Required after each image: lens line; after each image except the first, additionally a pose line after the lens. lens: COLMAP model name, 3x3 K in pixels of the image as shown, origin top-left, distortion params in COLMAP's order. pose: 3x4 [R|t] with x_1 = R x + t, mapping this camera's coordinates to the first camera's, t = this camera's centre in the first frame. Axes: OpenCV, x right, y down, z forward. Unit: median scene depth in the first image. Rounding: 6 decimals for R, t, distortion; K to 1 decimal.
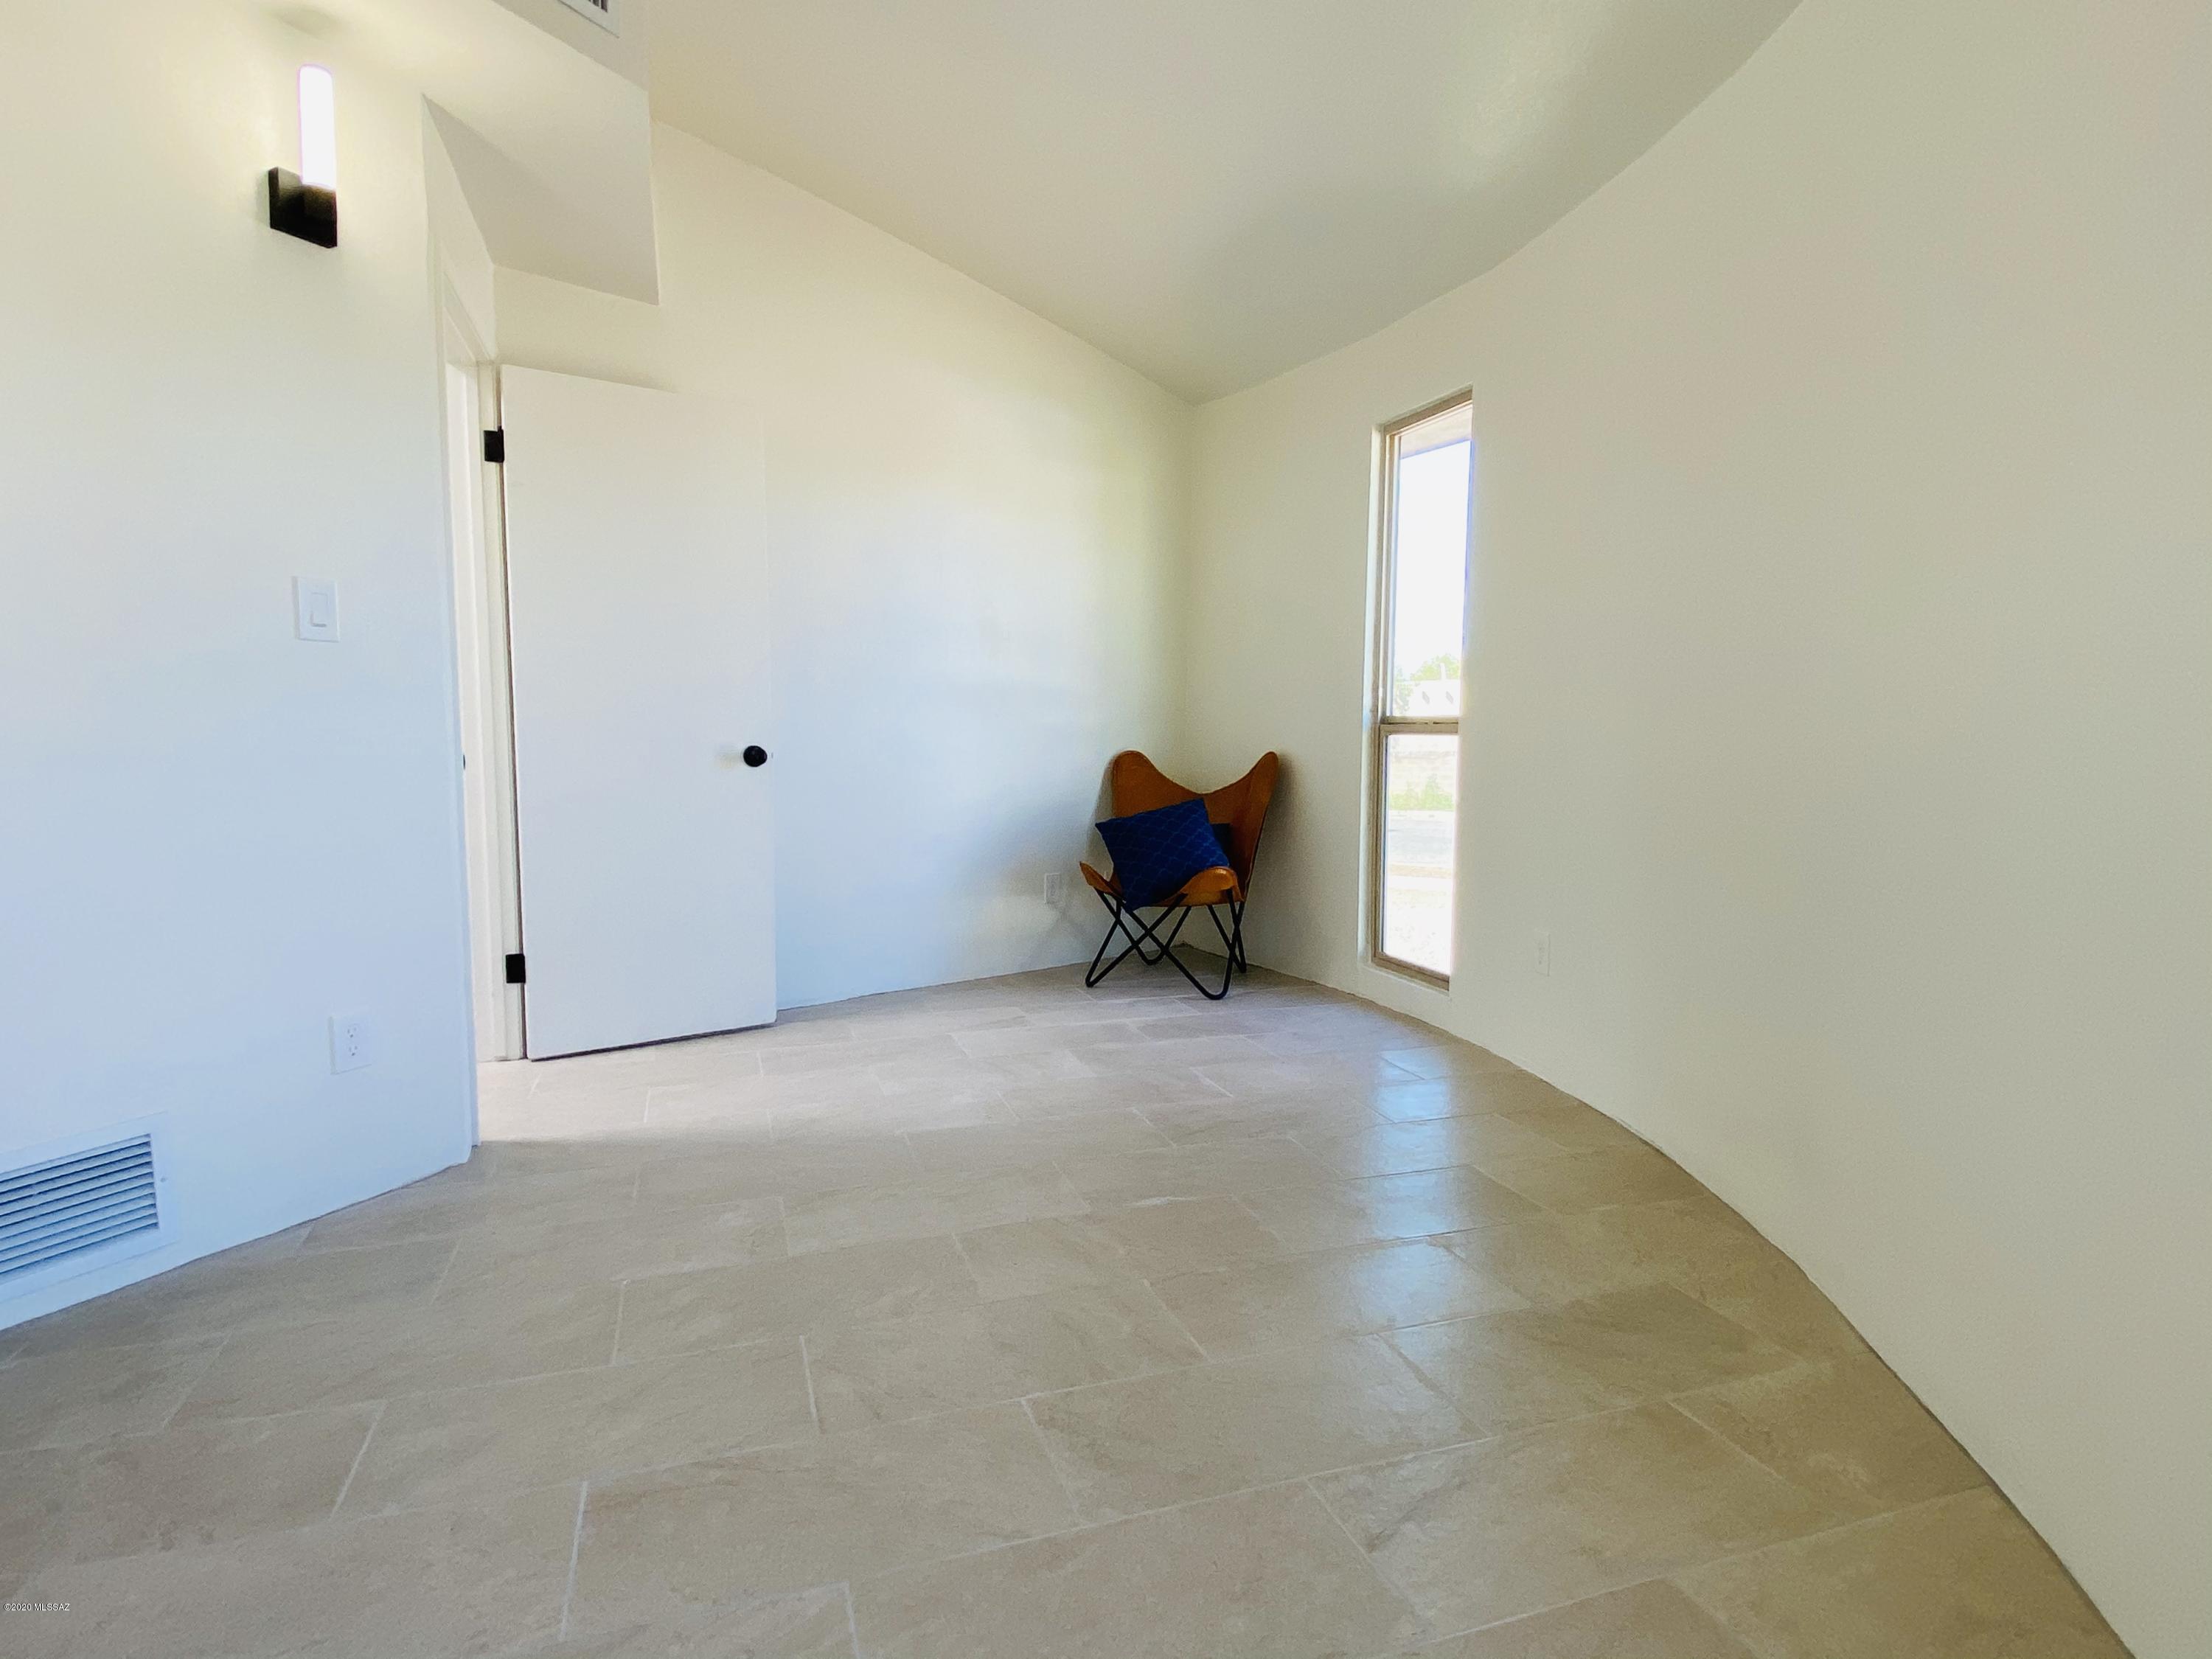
lens RADIAL K [[1192.3, 0, 1104.6], [0, 1192.3, 848.5], [0, 0, 1]] dist [0.015661, -0.001615]
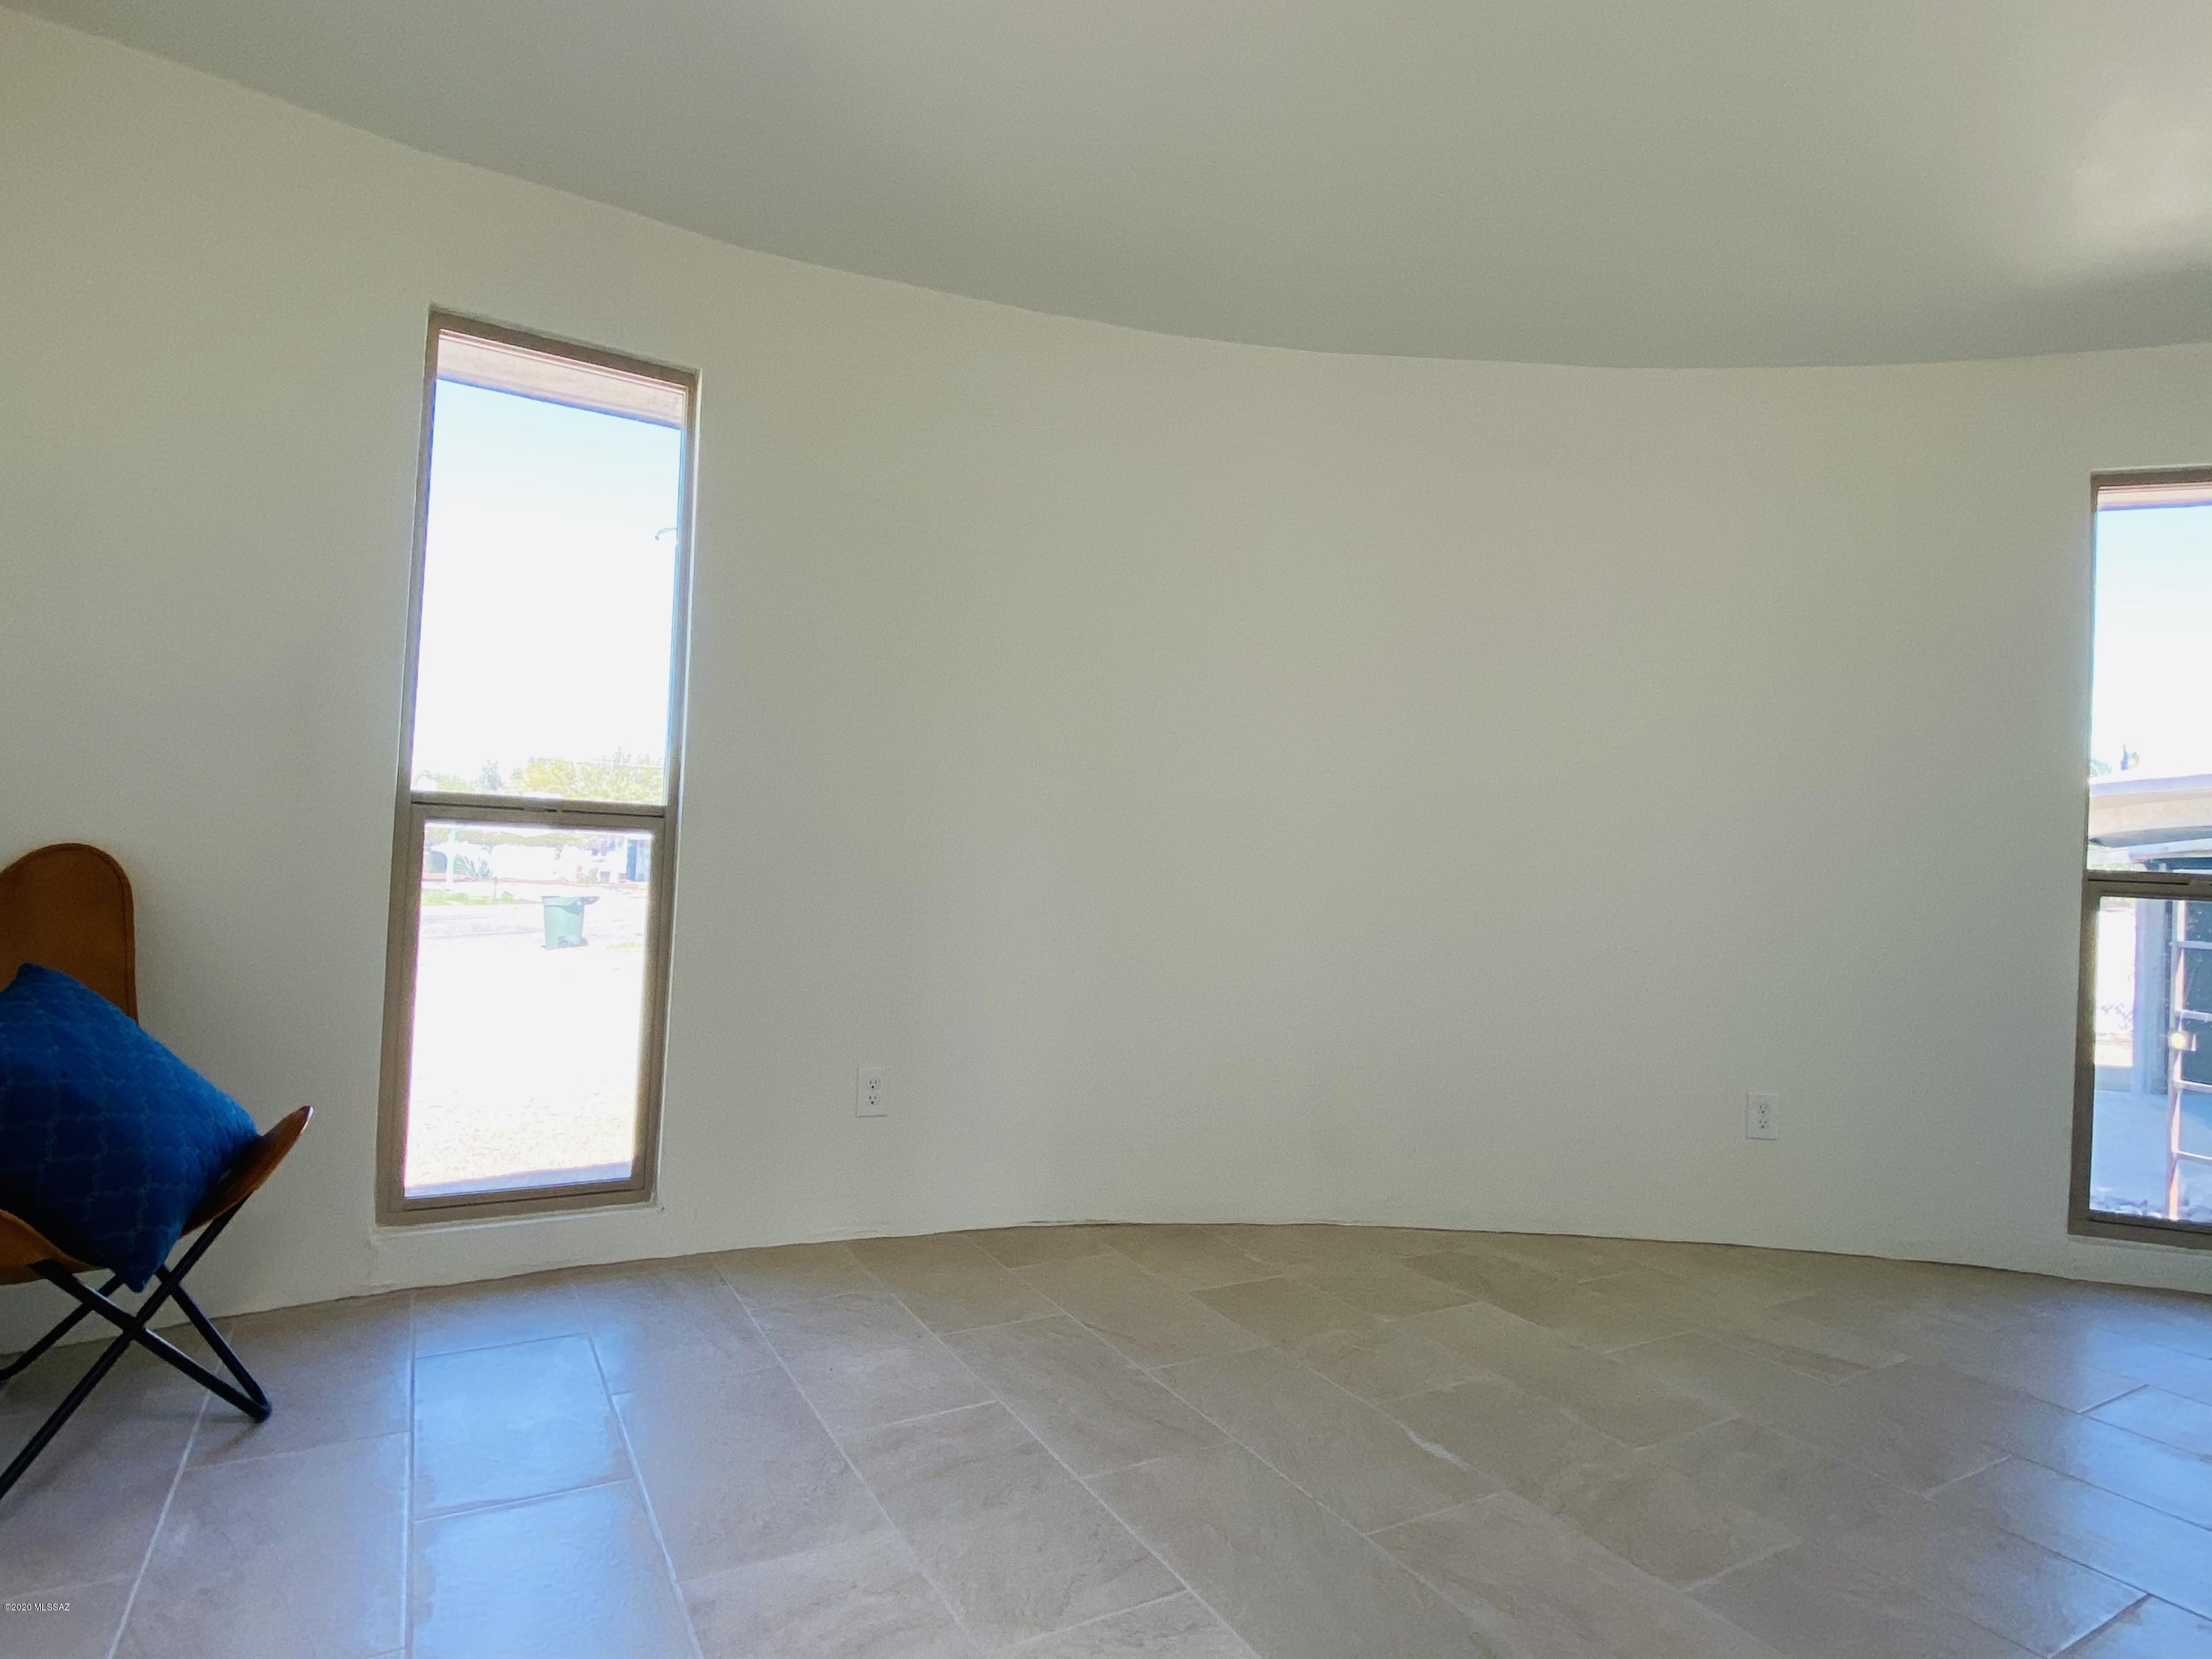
lens RADIAL K [[1192.3, 0, 1114.4], [0, 1192.3, 824.2], [0, 0, 1]] dist [0.015661, -0.001615]
pose [[-0.203424, 0.014217, 0.978988, -0.469943], [0.047630, 0.998854, -0.004608, -0.086125], [-0.977932, 0.045692, -0.203868, 0.899638]]
